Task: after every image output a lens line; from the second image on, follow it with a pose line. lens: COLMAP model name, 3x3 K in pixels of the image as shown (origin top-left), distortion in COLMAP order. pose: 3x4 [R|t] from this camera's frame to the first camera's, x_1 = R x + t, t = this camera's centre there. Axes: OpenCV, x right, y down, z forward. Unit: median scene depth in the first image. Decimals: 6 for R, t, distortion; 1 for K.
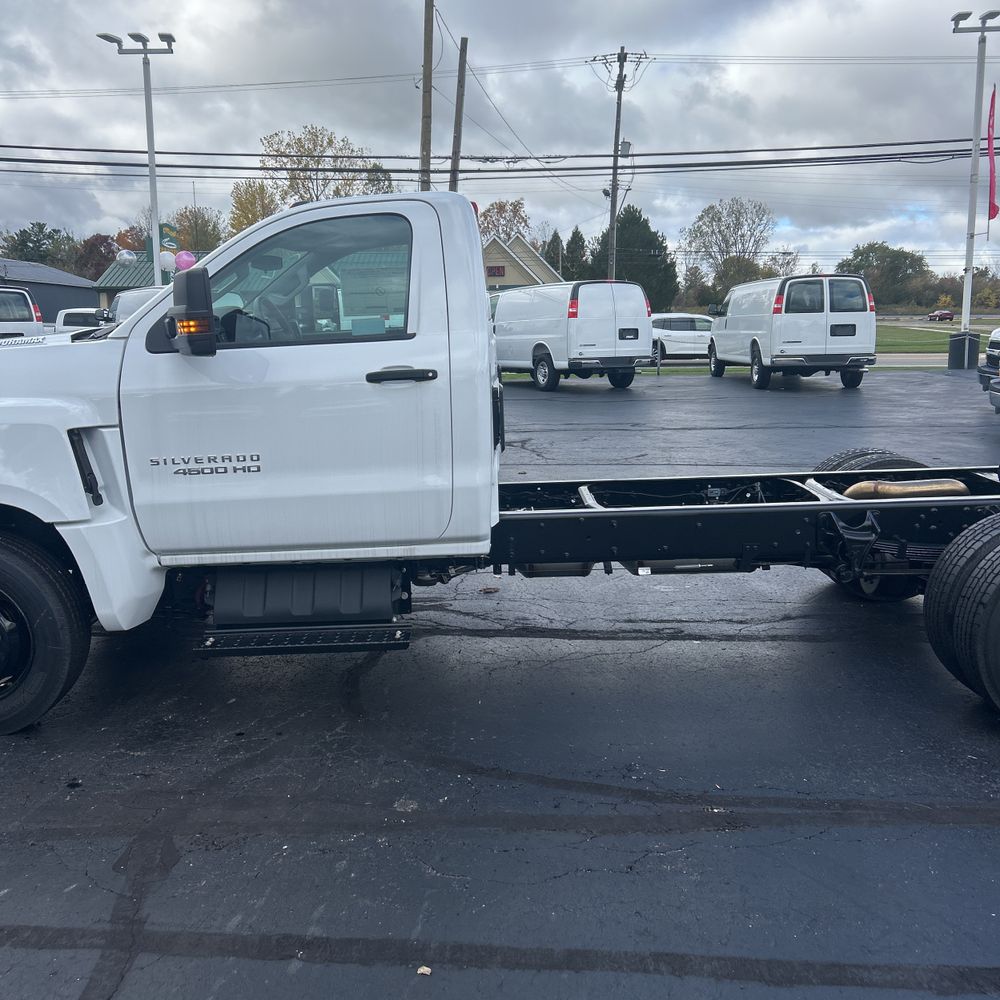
lens RADIAL K [[1009.2, 0, 492.1], [0, 1009.2, 505.2], [0, 0, 1]] dist [0.063066, -0.089604]
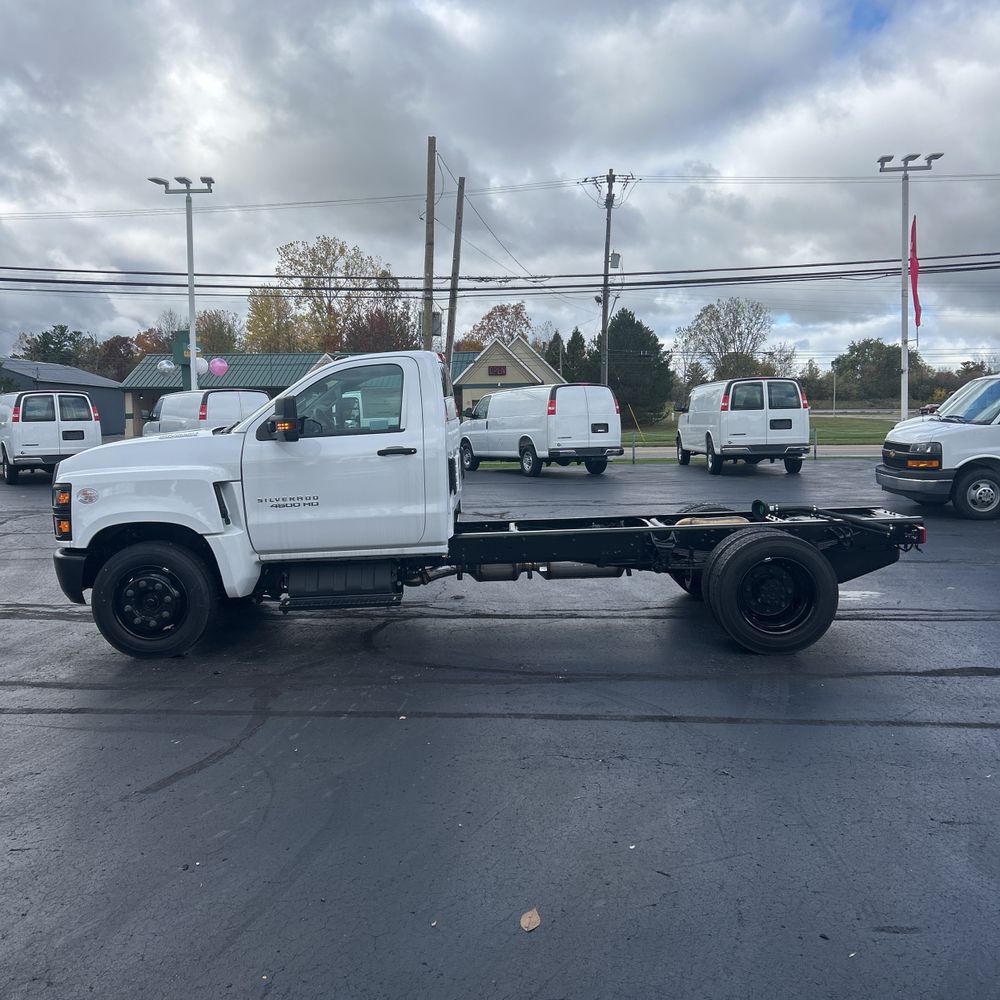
lens RADIAL K [[1009.2, 0, 492.1], [0, 1009.2, 505.2], [0, 0, 1]] dist [0.063066, -0.089604]
pose [[0.999955, -0.004958, -0.008068, 0.015002], [0.004197, 0.995775, -0.091736, 0.021085], [0.008488, 0.091698, 0.995751, -0.124985]]
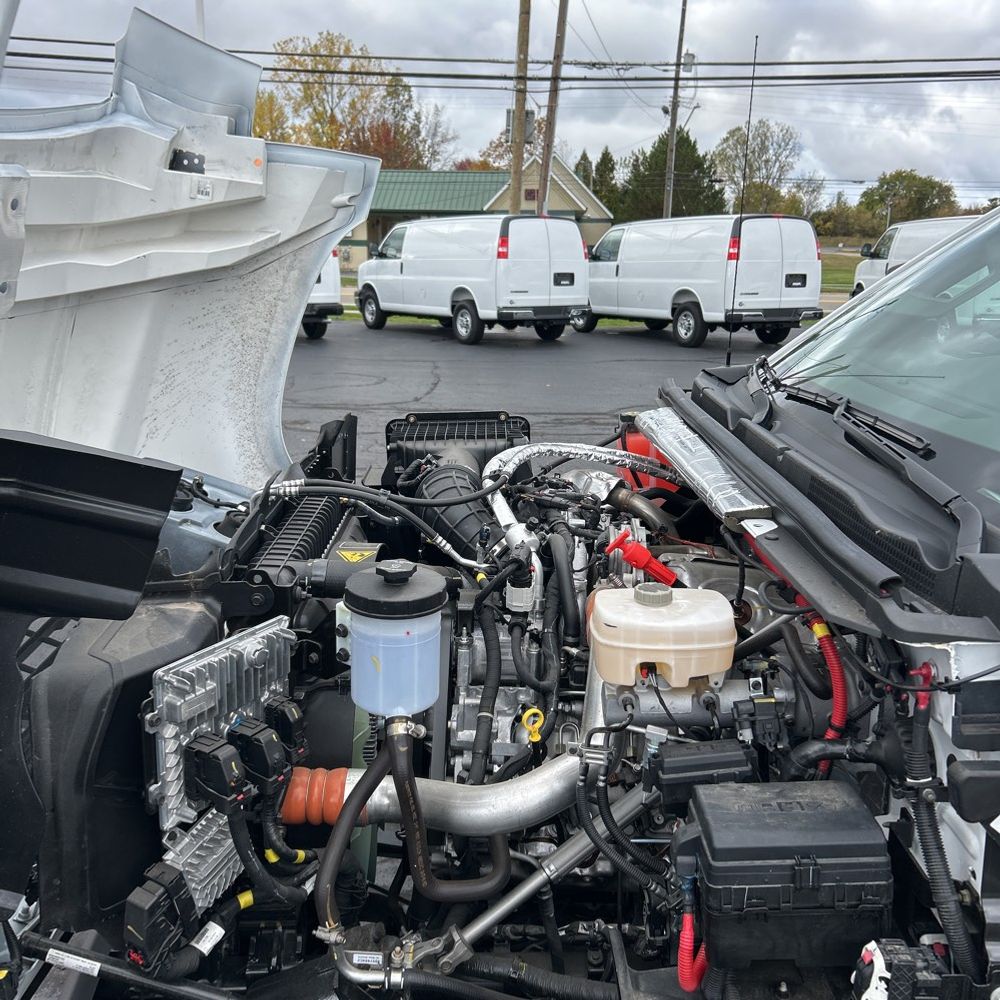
lens RADIAL K [[1009.2, 0, 492.1], [0, 1009.2, 505.2], [0, 0, 1]] dist [0.063066, -0.089604]
pose [[0.999779, 0.020930, 0.001953, -0.087746], [-0.021016, 0.997164, 0.072261, -0.031108], [-0.000435, -0.072286, 0.997384, 0.118424]]
